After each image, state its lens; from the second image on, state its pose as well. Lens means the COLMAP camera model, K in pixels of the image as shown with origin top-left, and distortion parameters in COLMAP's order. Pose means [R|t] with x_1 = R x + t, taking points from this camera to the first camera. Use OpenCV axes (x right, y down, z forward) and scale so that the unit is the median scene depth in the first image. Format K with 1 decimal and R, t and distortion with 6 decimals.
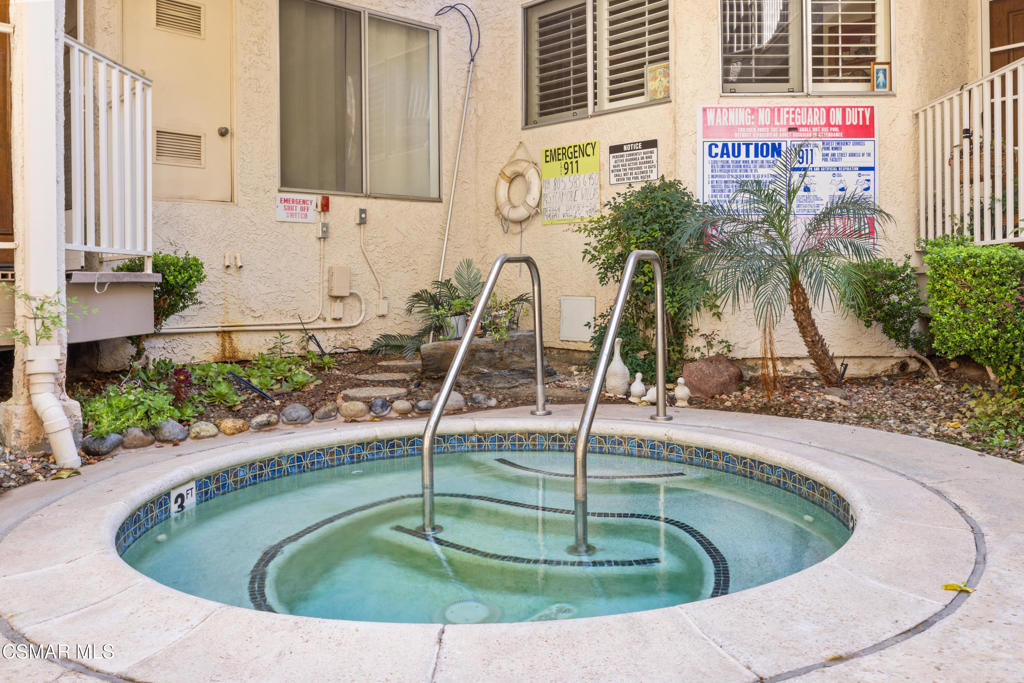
lens RADIAL K [[806.0, 0, 512.3], [0, 806.0, 284.6], [0, 0, 1]] dist [0.001870, 0.002124]
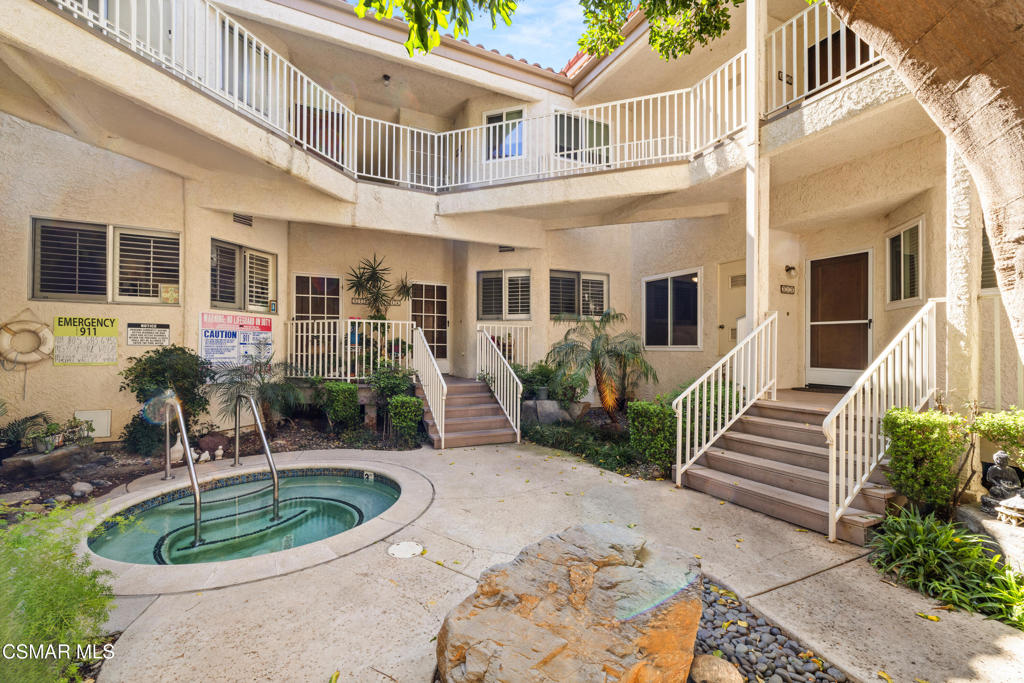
lens RADIAL K [[441.9, 0, 512.0], [0, 441.9, 341.5], [0, 0, 1]] dist [-0.000219, -0.000058]
pose [[0.295881, 0.018555, 0.955044, -0.596705], [0.002270, 0.999795, -0.020128, -0.119853], [-0.955222, 0.008124, 0.295779, -0.089783]]
